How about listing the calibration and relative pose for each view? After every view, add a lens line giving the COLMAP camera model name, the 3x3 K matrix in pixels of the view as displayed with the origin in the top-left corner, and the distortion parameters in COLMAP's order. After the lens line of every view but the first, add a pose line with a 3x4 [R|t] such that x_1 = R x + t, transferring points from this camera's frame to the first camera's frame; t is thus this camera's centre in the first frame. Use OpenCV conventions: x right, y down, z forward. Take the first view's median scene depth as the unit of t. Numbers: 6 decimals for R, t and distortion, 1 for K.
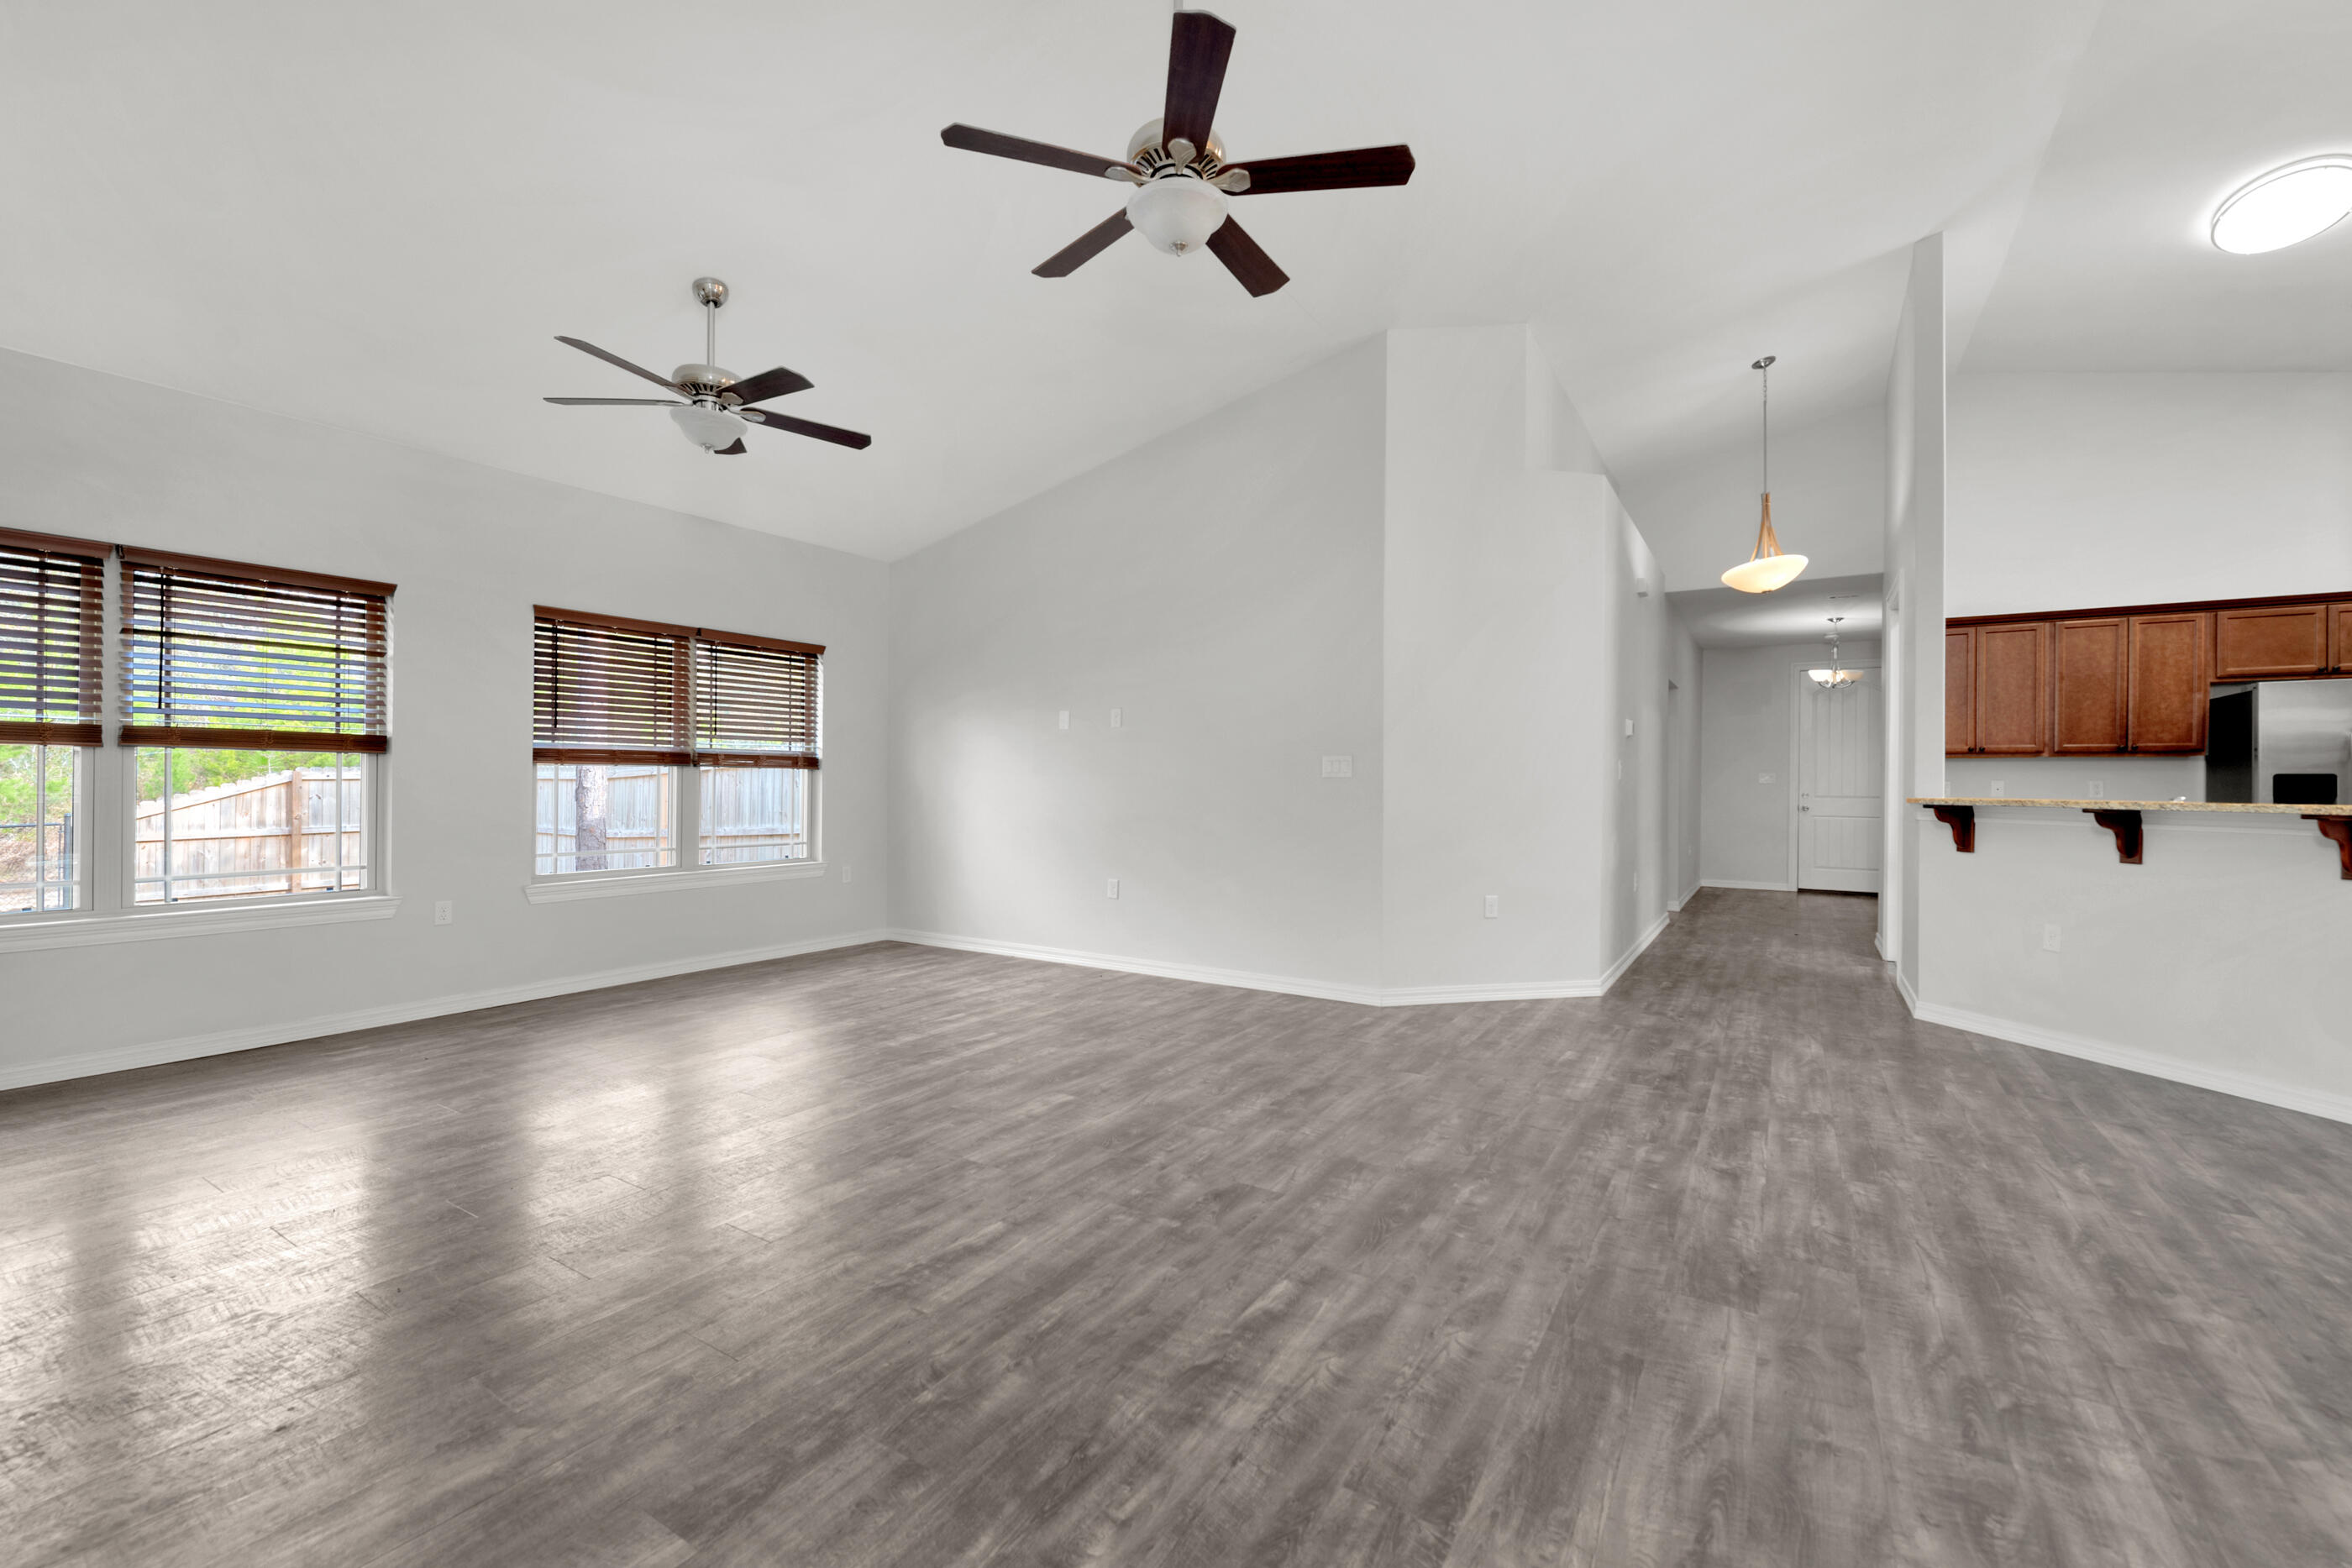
lens RADIAL K [[1021.7, 0, 1166.4], [0, 1021.7, 782.4], [0, 0, 1]] dist [0.007783, -0.009322]
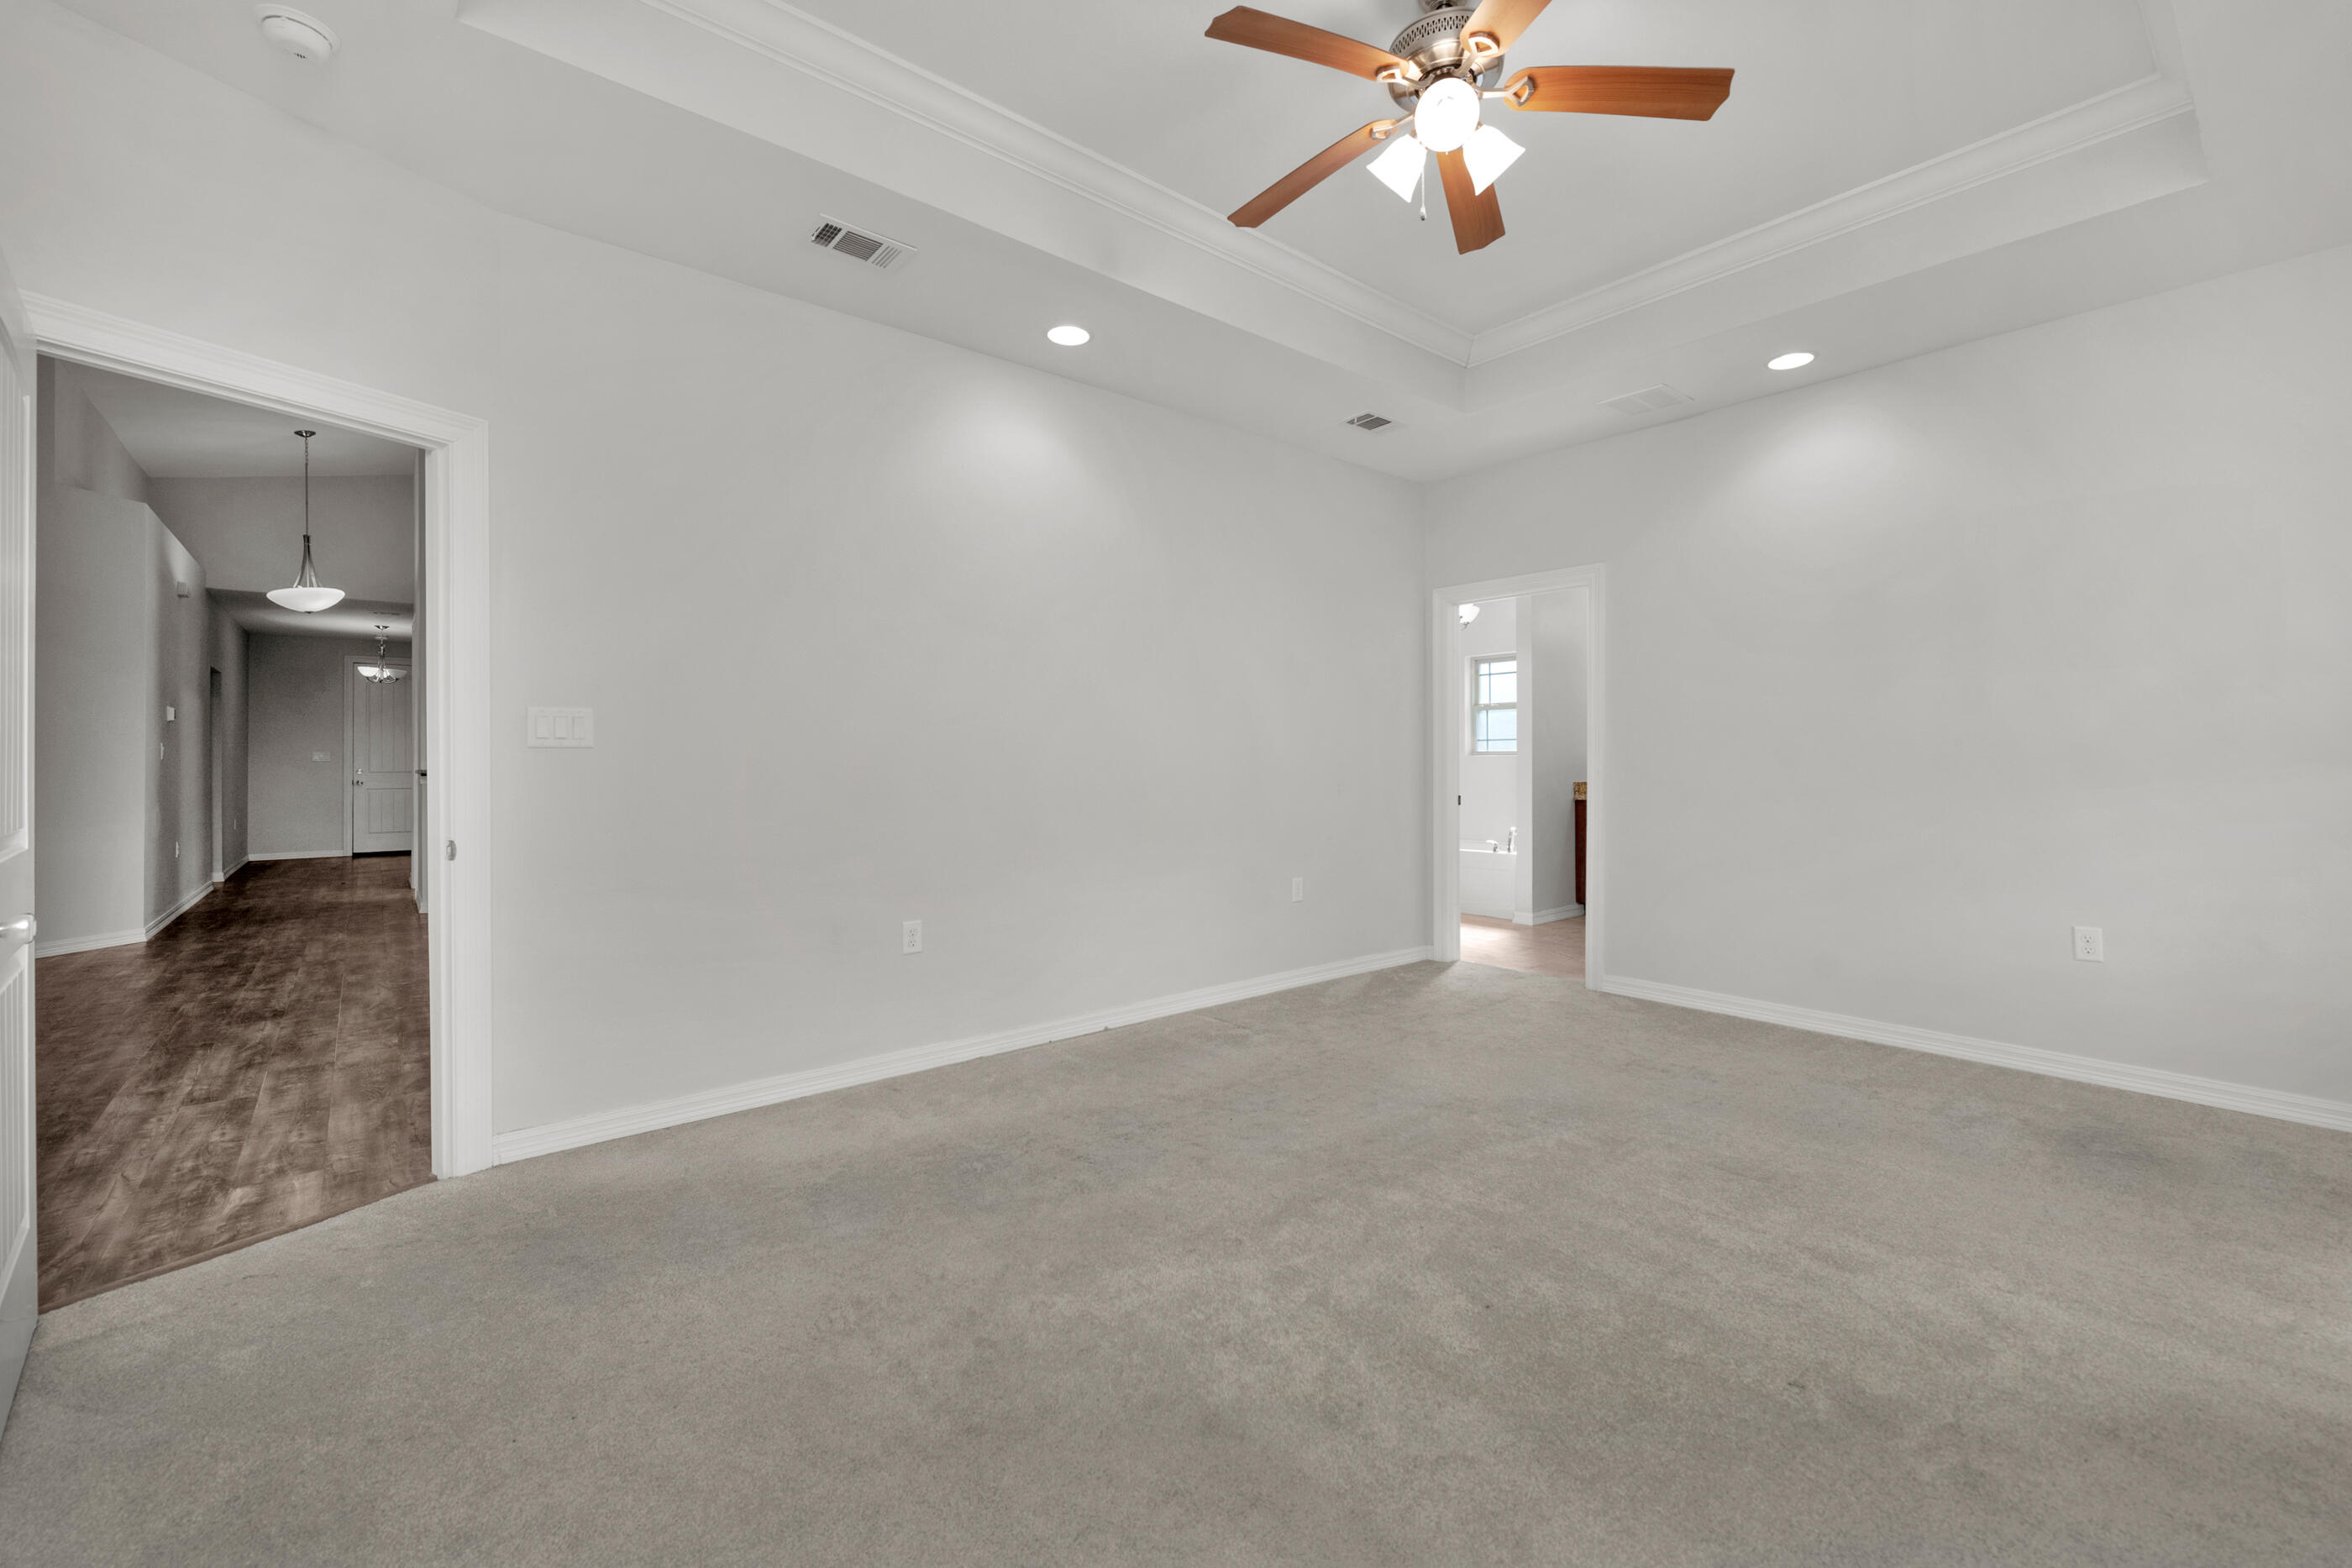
lens RADIAL K [[978.7, 0, 1194.2], [0, 978.7, 789.8], [0, 0, 1]] dist [-0.003570, -0.000879]
pose [[0.313420, -0.017430, 0.949455, -0.316961], [-0.013594, 0.999647, 0.022839, -0.012410], [-0.949517, -0.020065, 0.313073, -0.608230]]
